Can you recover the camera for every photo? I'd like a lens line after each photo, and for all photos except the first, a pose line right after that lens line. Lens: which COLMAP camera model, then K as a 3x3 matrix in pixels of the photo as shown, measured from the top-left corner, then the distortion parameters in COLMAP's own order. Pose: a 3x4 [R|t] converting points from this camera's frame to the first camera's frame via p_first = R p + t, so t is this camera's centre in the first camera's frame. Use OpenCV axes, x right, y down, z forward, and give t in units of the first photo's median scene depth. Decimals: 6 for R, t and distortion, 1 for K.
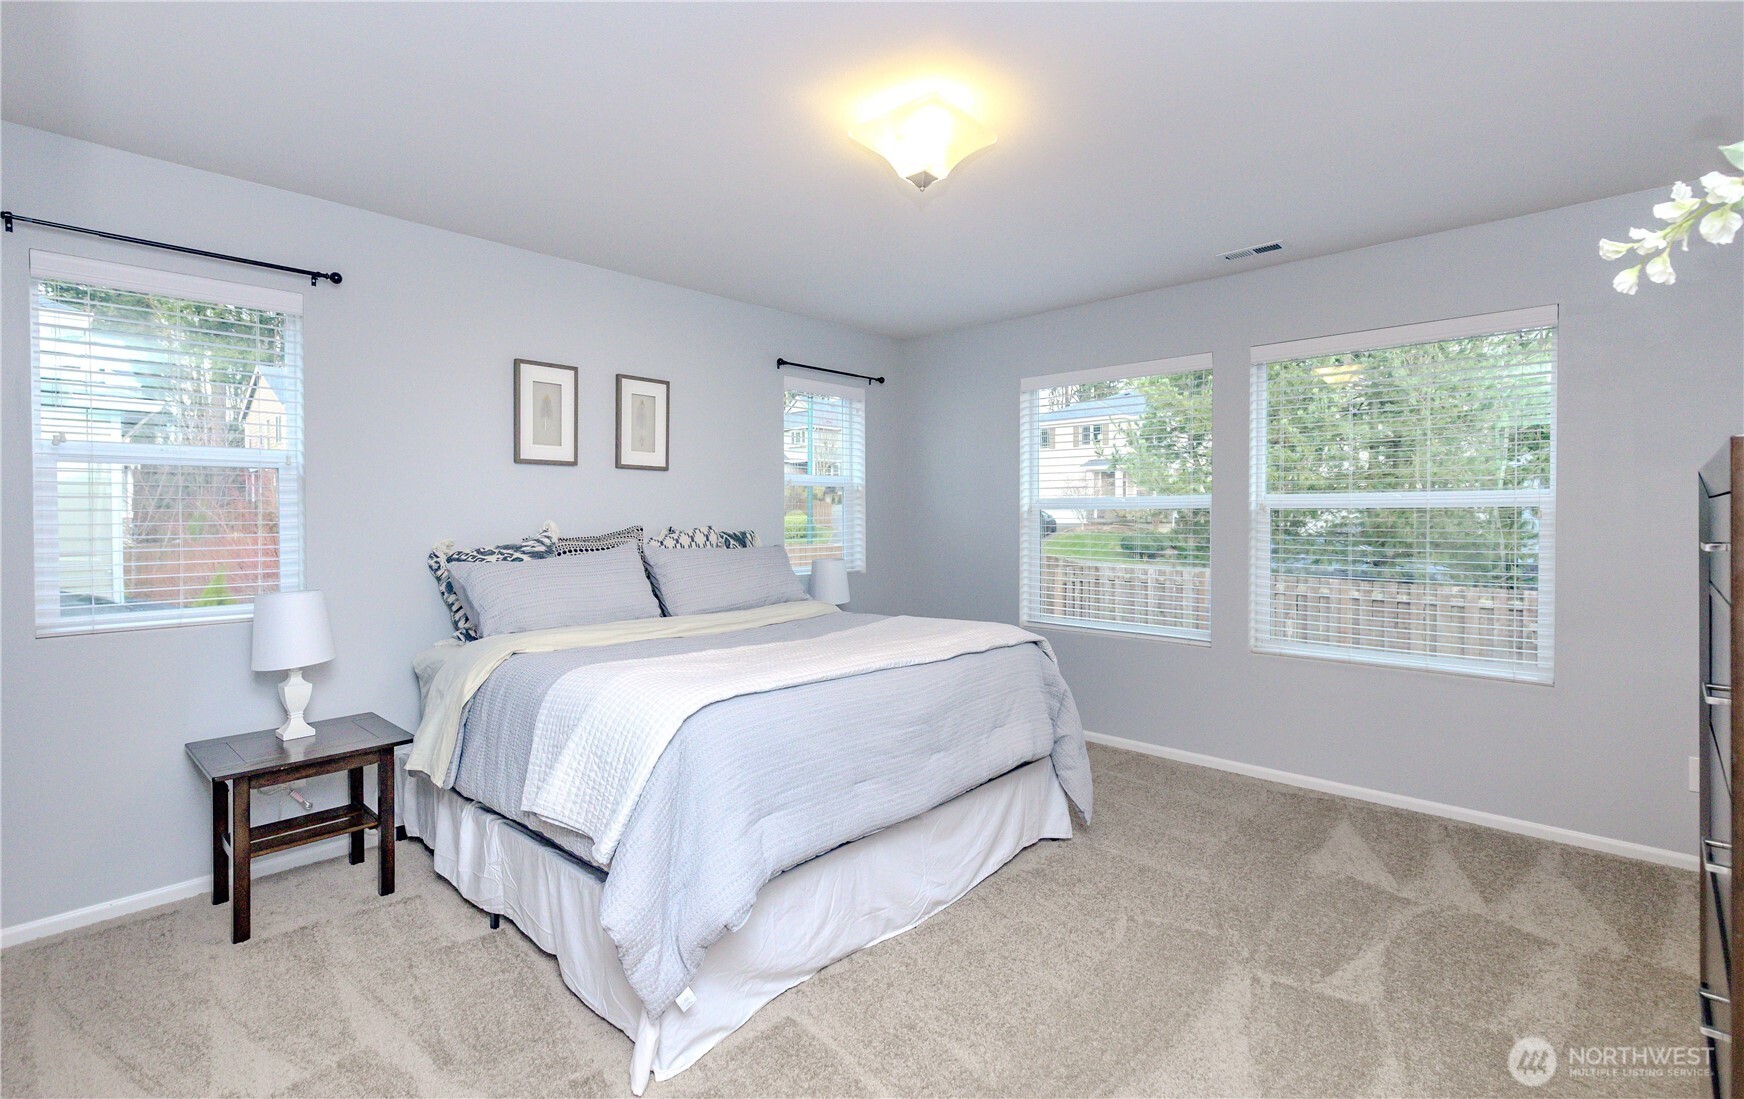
lens RADIAL K [[777.1, 0, 871.7], [0, 777.1, 529.6], [0, 0, 1]] dist [0.001000, 0.000099]
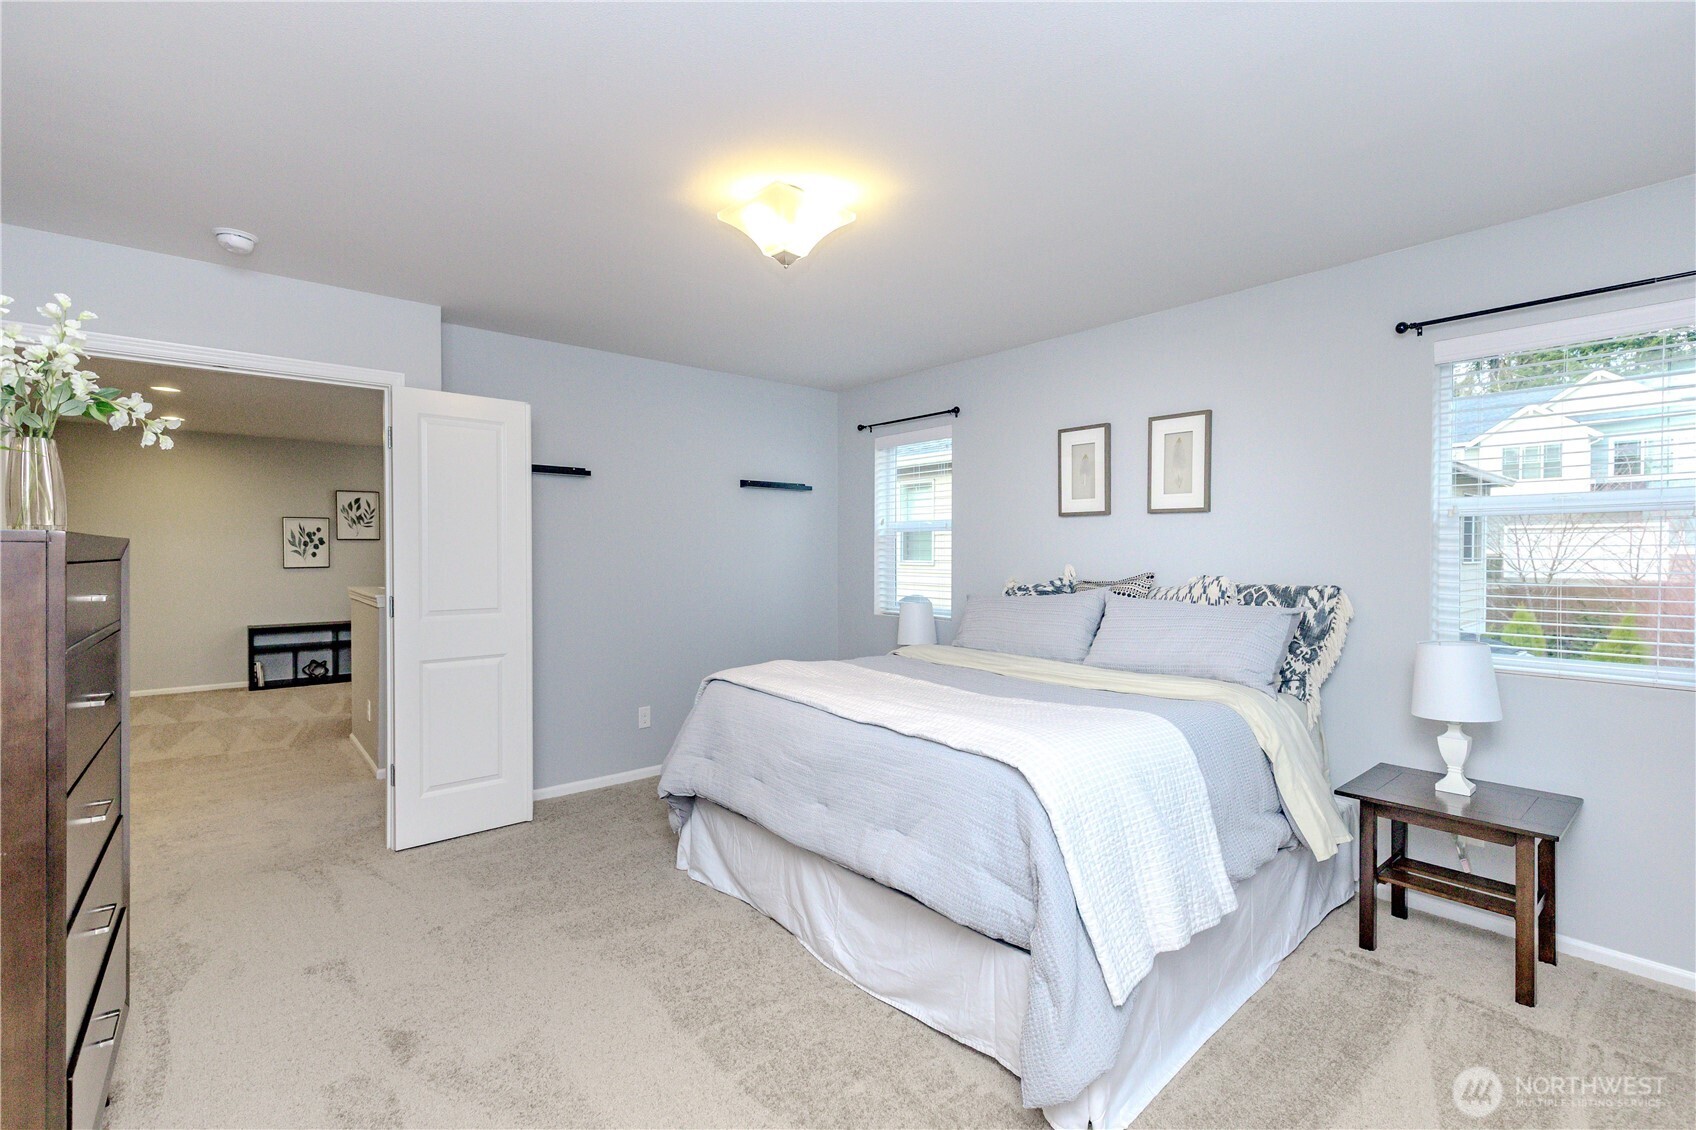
lens RADIAL K [[770.4, 0, 848.0], [0, 770.4, 565.0], [0, 0, 1]] dist [-0.000434, -0.000053]
pose [[-0.107168, 0.008647, -0.994203, 0.650810], [-0.027701, 0.999548, 0.011679, -0.015433], [0.993855, 0.028792, -0.106880, 0.700682]]
